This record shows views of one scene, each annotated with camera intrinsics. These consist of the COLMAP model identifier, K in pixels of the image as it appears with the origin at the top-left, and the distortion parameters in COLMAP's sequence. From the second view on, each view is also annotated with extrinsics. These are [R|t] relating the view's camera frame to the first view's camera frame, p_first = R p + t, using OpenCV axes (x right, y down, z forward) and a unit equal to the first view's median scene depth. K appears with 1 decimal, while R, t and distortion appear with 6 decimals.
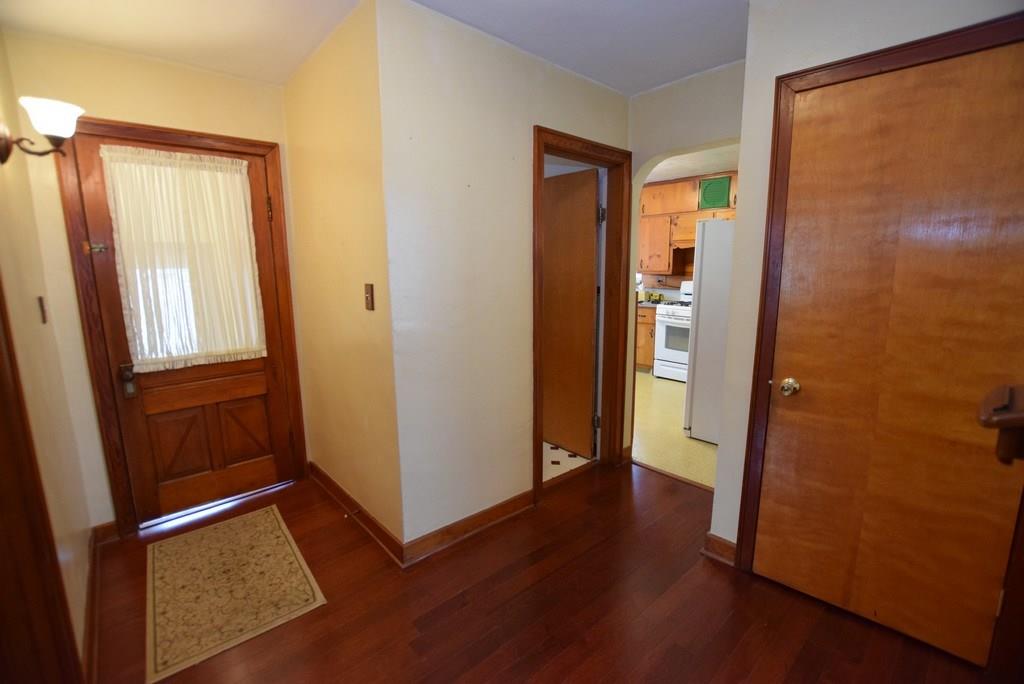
lens RADIAL K [[451.4, 0, 517.0], [0, 451.4, 340.6], [0, 0, 1]] dist [-0.032210, -0.000388]
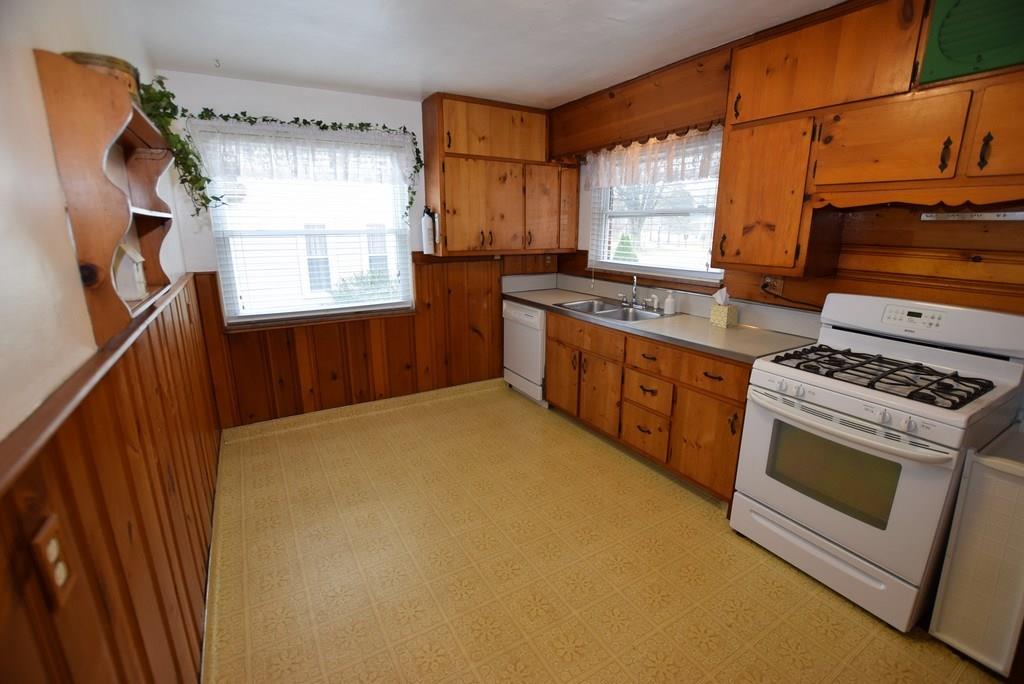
lens RADIAL K [[451.4, 0, 507.2], [0, 451.4, 341.8], [0, 0, 1]] dist [-0.032210, -0.000388]
pose [[0.977344, 0.057702, -0.203637, 0.179179], [-0.041606, 0.995725, 0.082462, -0.112980], [0.207525, -0.072121, 0.975567, 0.576424]]
